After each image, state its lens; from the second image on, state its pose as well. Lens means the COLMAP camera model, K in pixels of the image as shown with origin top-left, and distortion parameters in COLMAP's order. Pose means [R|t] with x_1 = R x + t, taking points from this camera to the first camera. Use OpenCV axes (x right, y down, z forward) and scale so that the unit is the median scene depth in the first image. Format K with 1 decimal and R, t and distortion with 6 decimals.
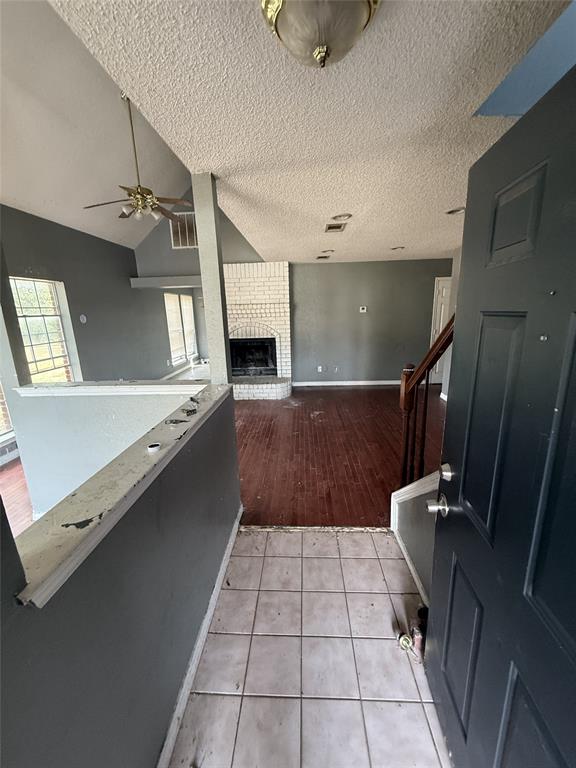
lens RADIAL K [[306.7, 0, 288.0], [0, 306.7, 383.6], [0, 0, 1]] dist [-0.003453, 0.000221]
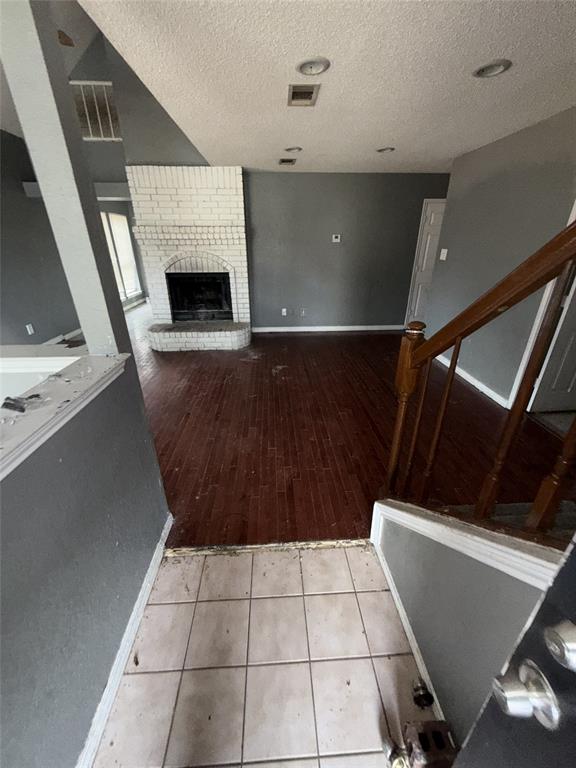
lens RADIAL K [[306.7, 0, 288.6], [0, 306.7, 384.0], [0, 0, 1]] dist [-0.003453, 0.000221]
pose [[0.994200, -0.019398, 0.105783, 0.039755], [-0.001863, 0.980345, 0.197282, -0.035917], [-0.107531, -0.196335, 0.974623, 0.233570]]
